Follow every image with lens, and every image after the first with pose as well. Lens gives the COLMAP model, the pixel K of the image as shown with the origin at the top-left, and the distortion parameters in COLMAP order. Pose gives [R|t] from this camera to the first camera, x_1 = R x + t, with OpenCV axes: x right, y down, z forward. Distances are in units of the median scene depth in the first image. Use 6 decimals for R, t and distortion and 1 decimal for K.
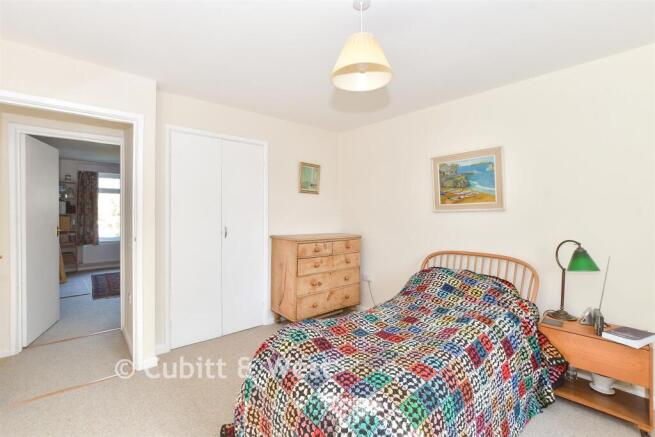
lens RADIAL K [[305.2, 0, 323.3], [0, 305.2, 214.3], [0, 0, 1]] dist [-0.004357, -0.000585]
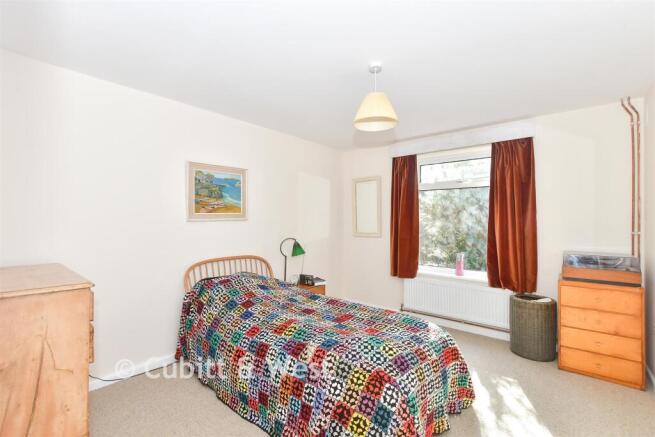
lens RADIAL K [[305.2, 0, 326.5], [0, 305.2, 219.6], [0, 0, 1]] dist [-0.004357, -0.000585]
pose [[-0.140045, 0.003443, 0.990139, -0.660402], [0.002703, 0.999992, -0.003095, -0.008376], [-0.990141, 0.002243, -0.140053, 0.786447]]
